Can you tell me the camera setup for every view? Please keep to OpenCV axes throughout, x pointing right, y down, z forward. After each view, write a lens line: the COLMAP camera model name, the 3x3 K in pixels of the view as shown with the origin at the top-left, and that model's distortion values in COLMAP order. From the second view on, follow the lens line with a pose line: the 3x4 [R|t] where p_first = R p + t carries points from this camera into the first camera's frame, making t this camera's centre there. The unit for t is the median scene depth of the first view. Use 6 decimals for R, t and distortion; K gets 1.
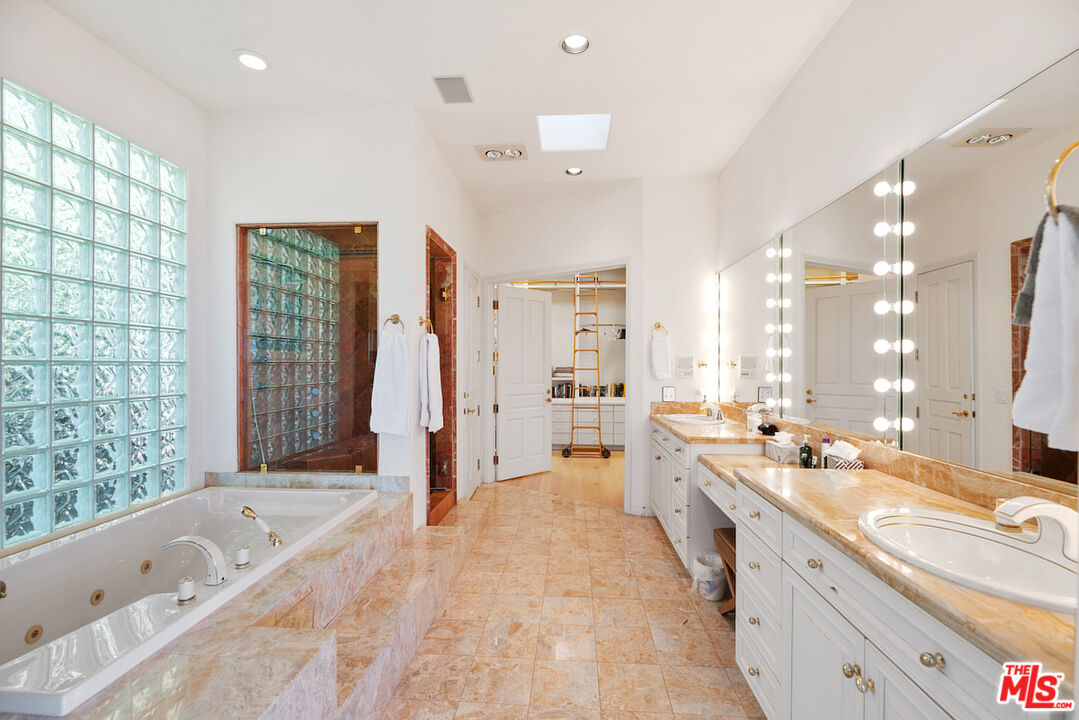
lens RADIAL K [[478.3, 0, 544.1], [0, 478.3, 363.7], [0, 0, 1]] dist [0.003982, -0.000006]
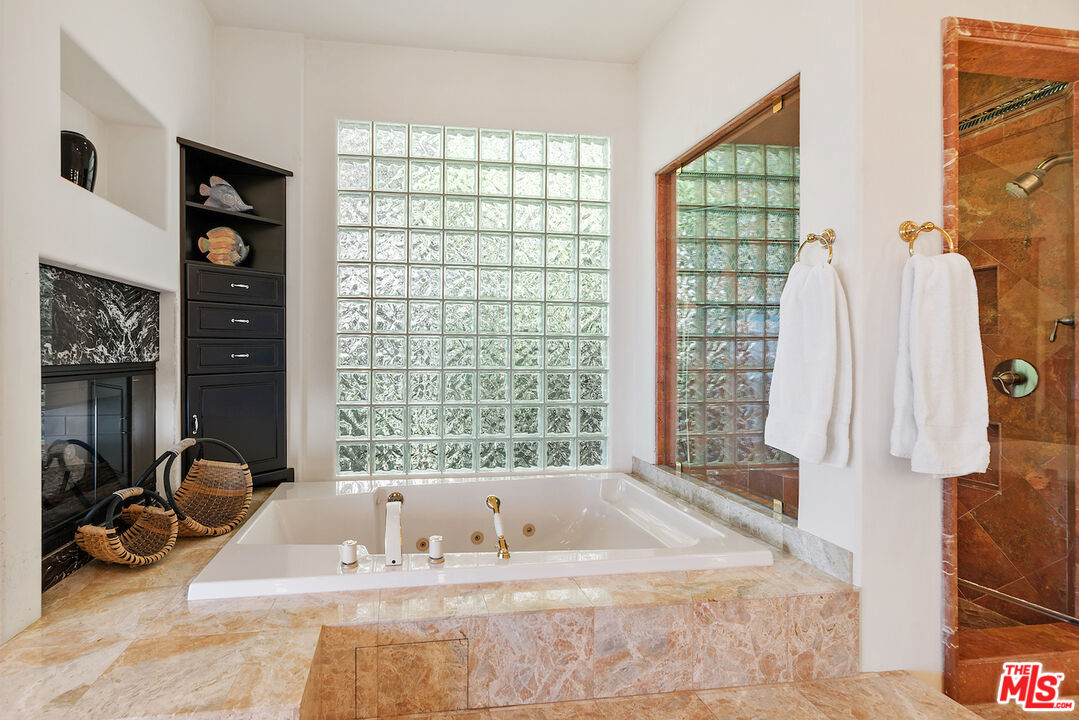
lens RADIAL K [[478.3, 0, 540.6], [0, 478.3, 357.1], [0, 0, 1]] dist [0.003982, -0.000006]
pose [[0.186619, -0.009947, -0.982382, 0.163072], [0.000815, 0.999950, -0.009970, 0.046650], [0.982432, 0.001060, 0.186618, 0.681988]]
